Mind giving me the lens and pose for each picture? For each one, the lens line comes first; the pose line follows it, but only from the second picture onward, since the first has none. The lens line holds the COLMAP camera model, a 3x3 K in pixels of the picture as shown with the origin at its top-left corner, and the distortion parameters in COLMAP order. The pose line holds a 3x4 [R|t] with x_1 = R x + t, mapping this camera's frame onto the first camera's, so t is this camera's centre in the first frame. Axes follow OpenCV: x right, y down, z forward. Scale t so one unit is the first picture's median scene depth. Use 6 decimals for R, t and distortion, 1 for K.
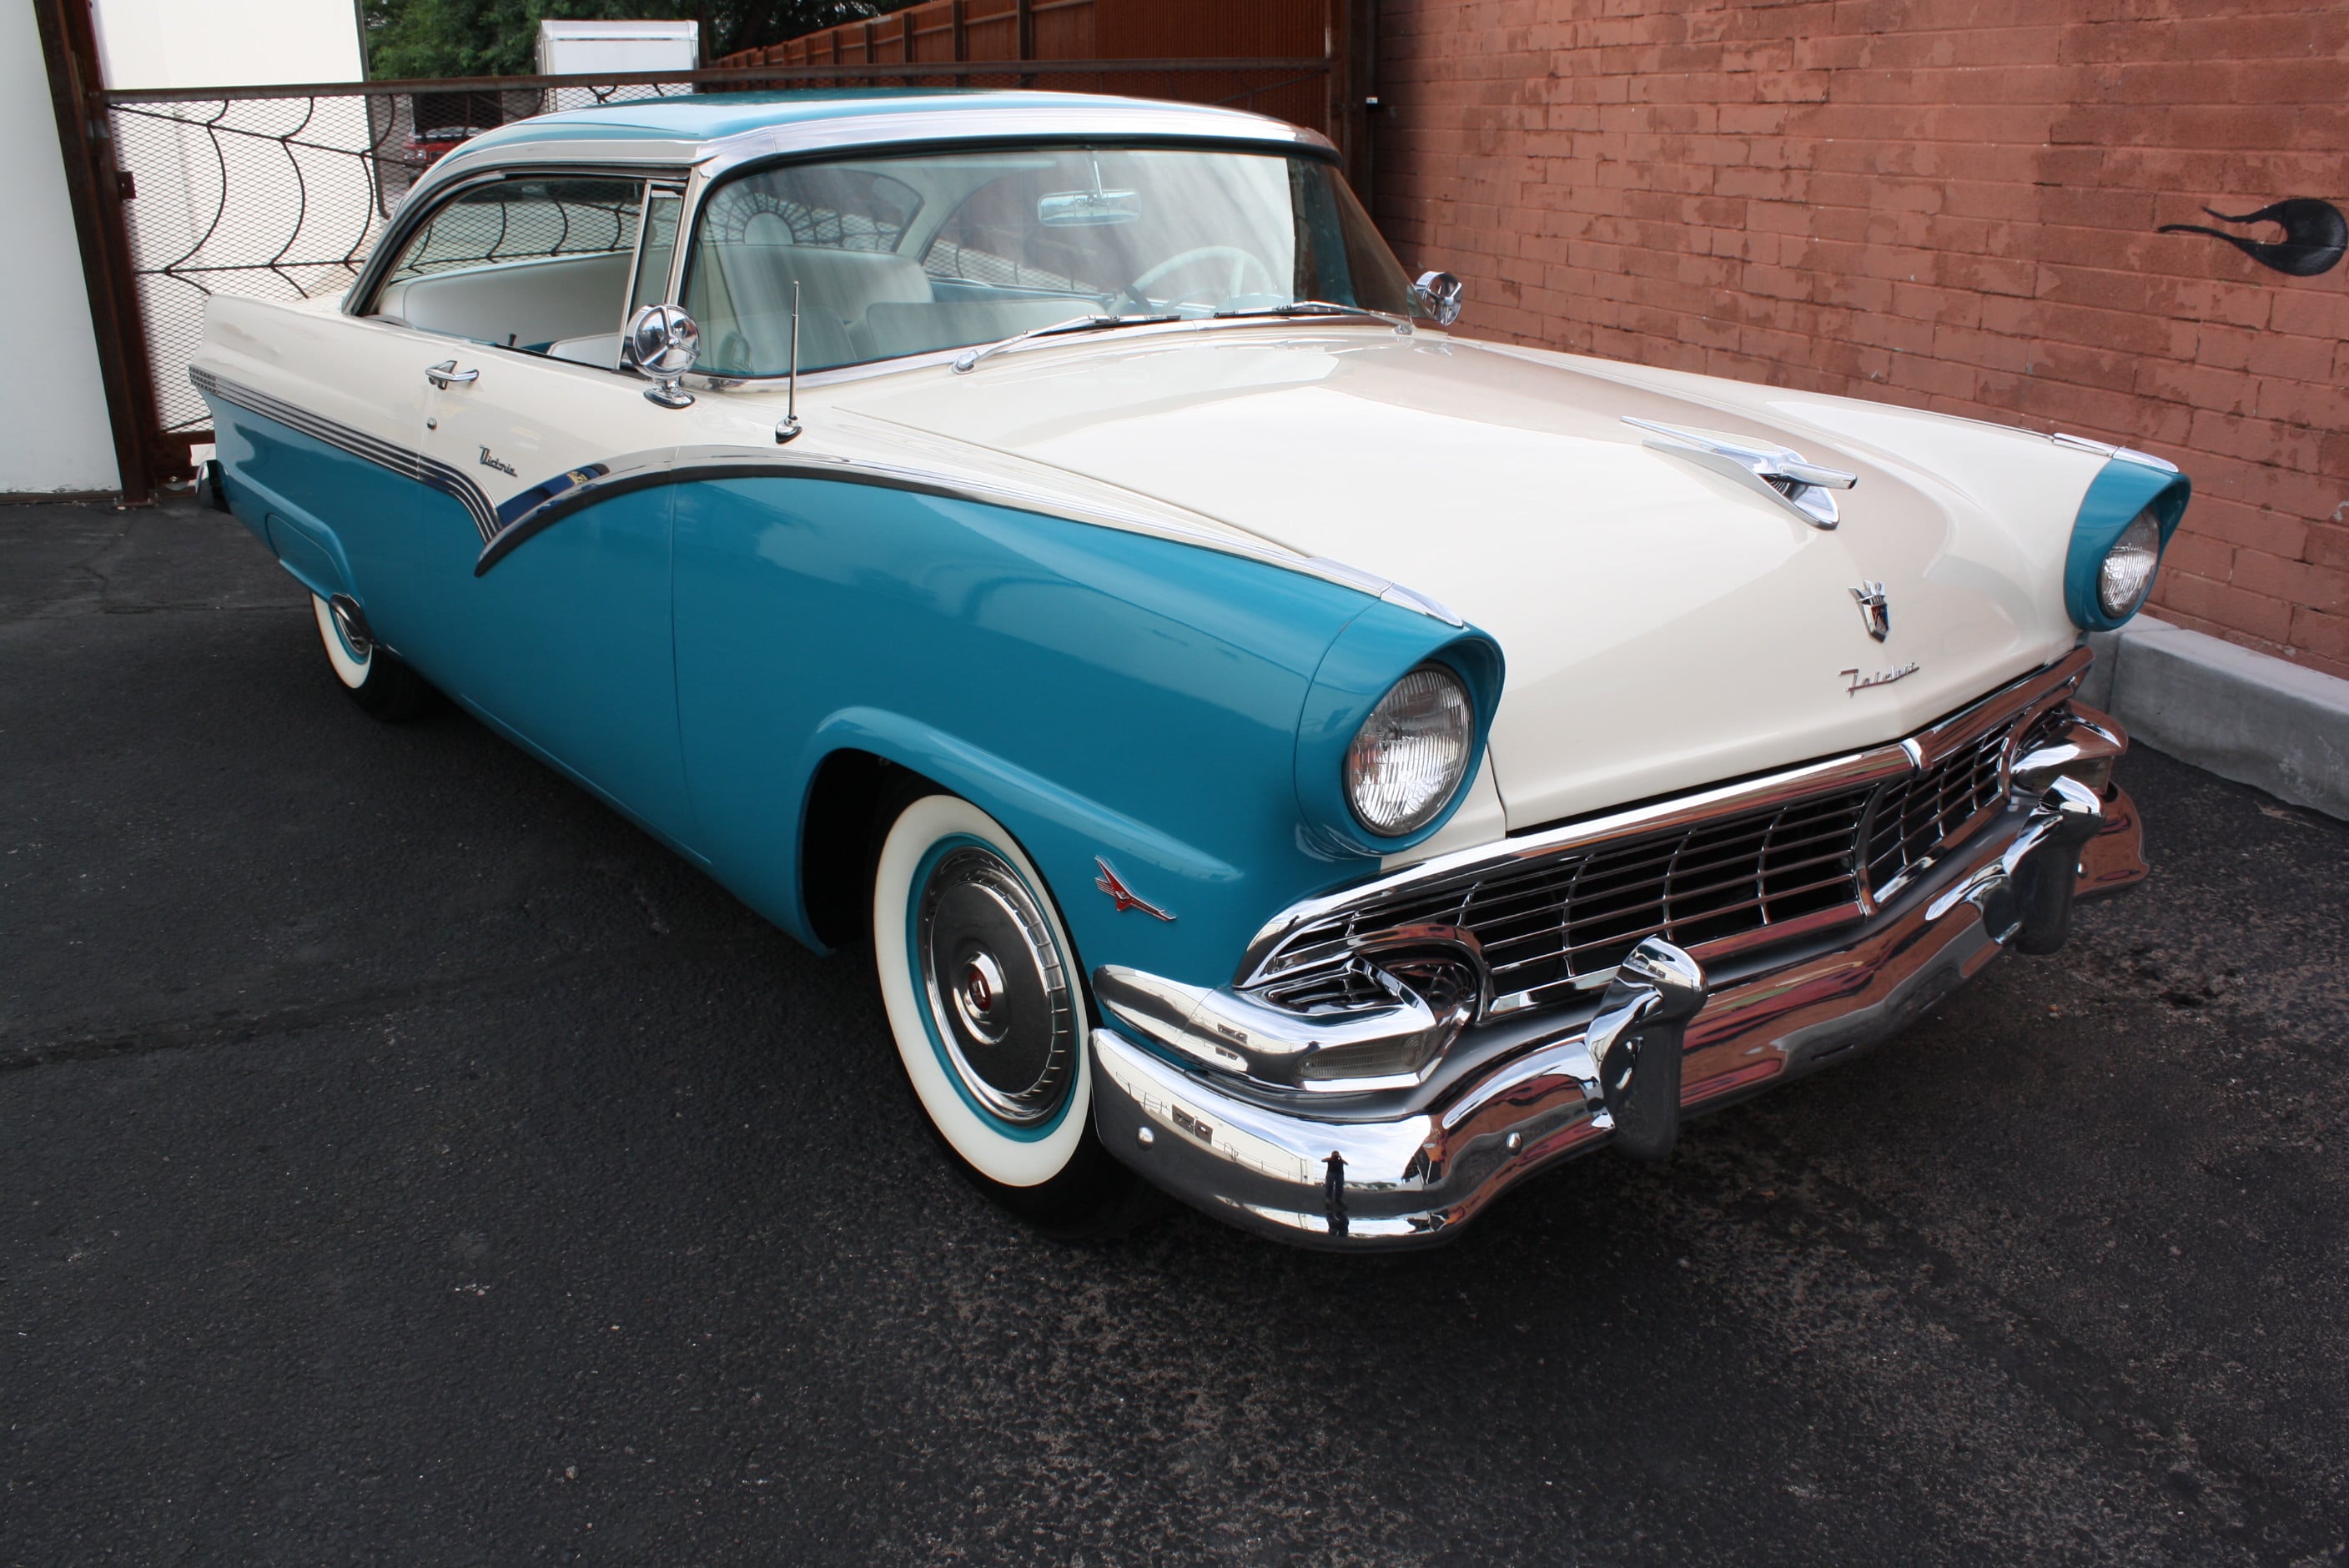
lens RADIAL K [[2005.7, 0, 1179.6], [0, 2005.7, 788.8], [0, 0, 1]] dist [-0.157044, 0.127687]
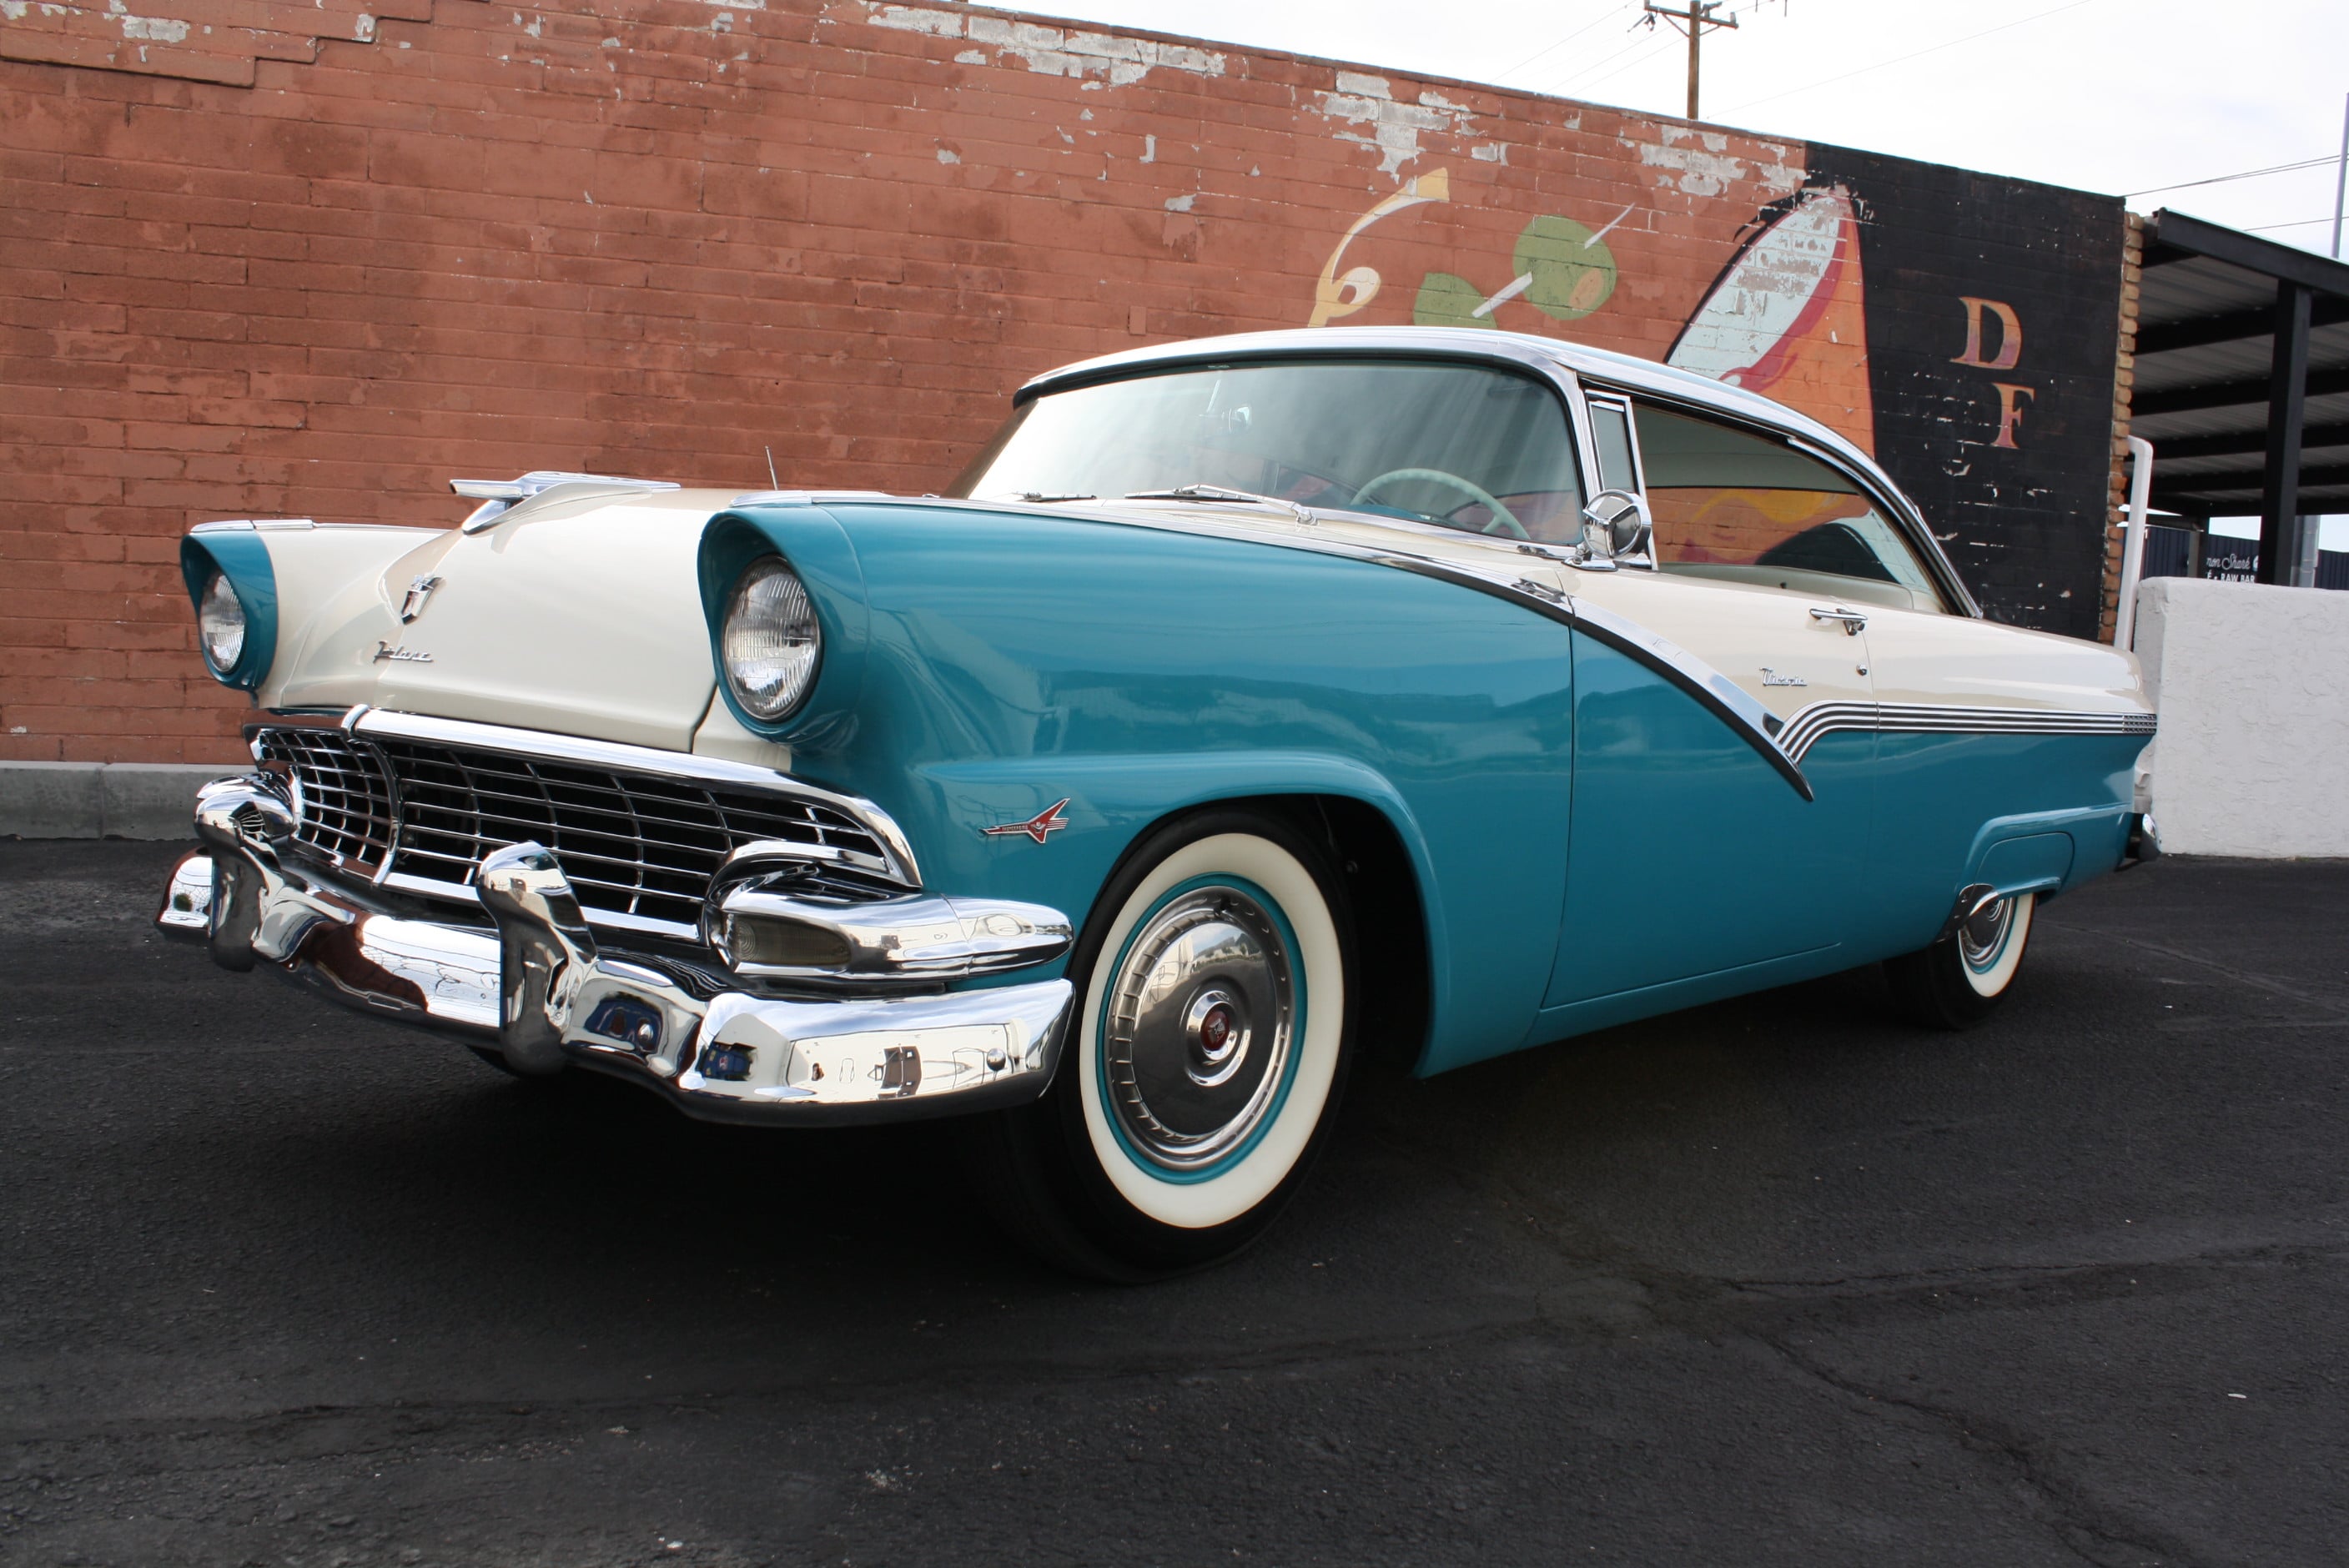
lens RADIAL K [[2005.7, 0, 1166.6], [0, 2005.7, 780.6], [0, 0, 1]] dist [-0.157044, 0.127687]
pose [[-0.070792, -0.082747, 0.994053, -1.153892], [0.279726, 0.954919, 0.099410, -0.154983], [-0.957466, 0.285100, -0.044454, 0.788980]]
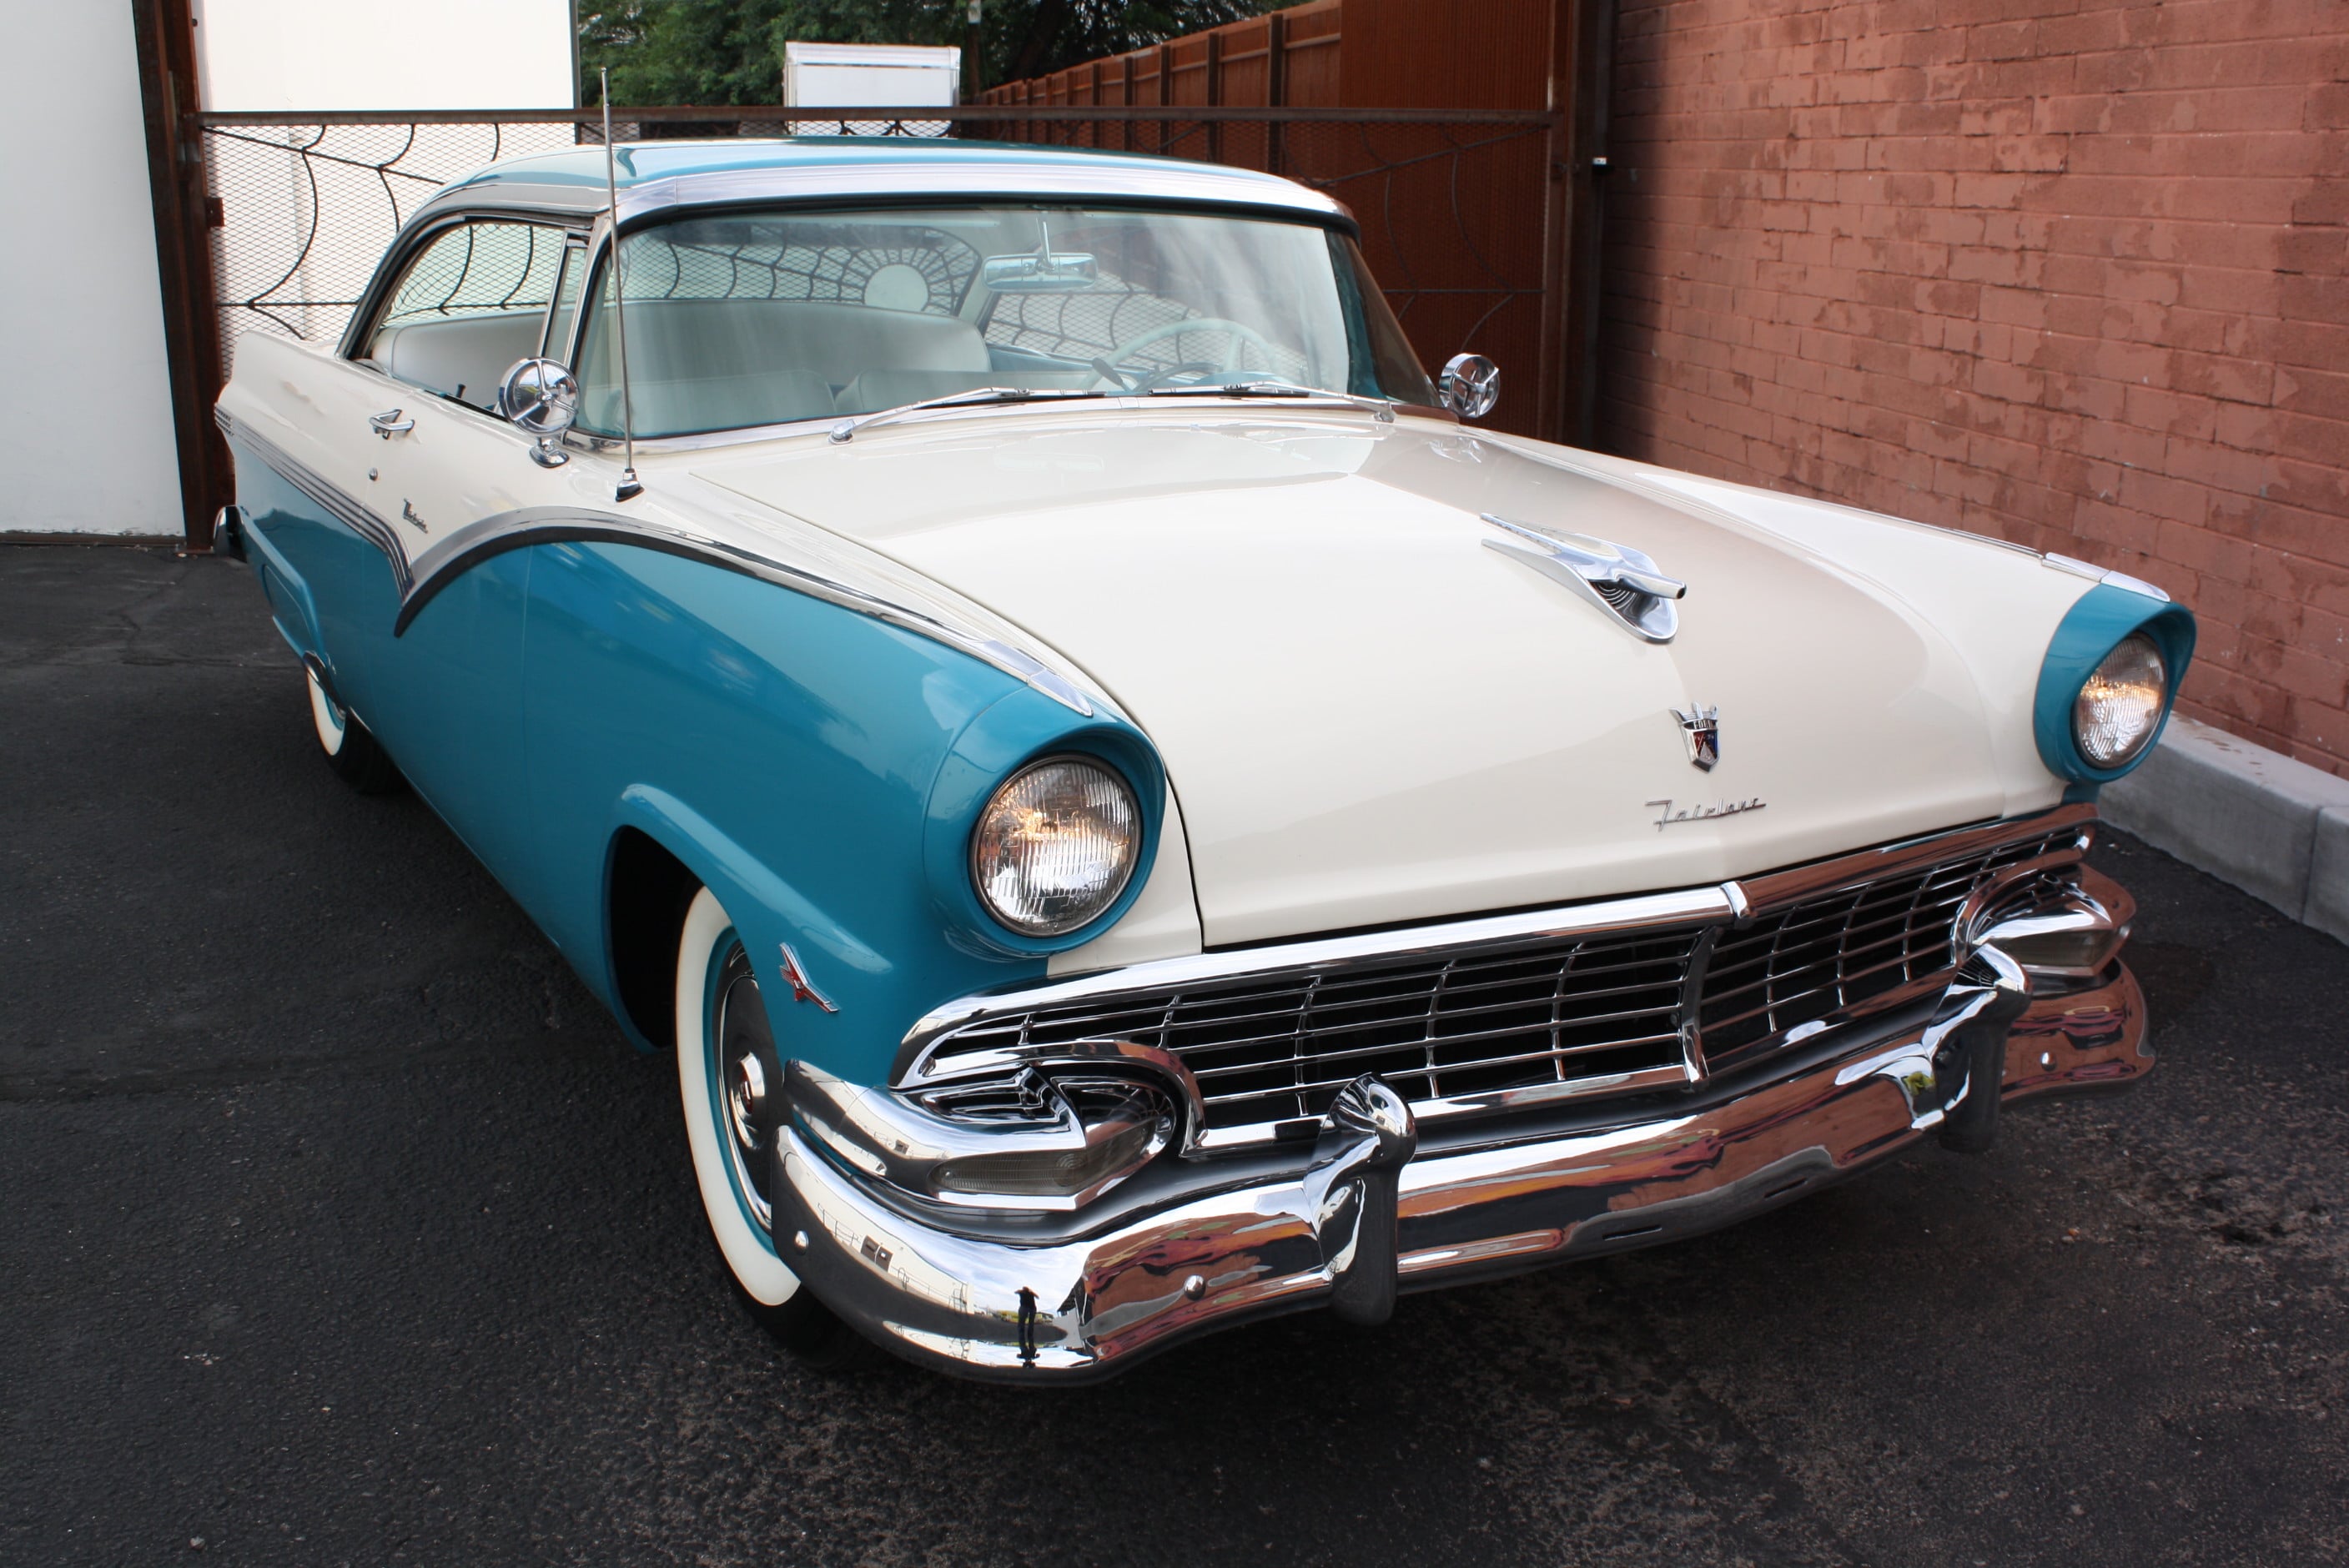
lens RADIAL K [[2354.7, 0, 1182.2], [0, 2354.7, 810.5], [0, 0, 1]] dist [-0.081933, 0.000000]
pose [[0.988328, 0.060159, -0.139956, 0.141242], [-0.068554, 0.996077, -0.055949, 0.009706], [0.136041, 0.064891, 0.988576, -0.041444]]
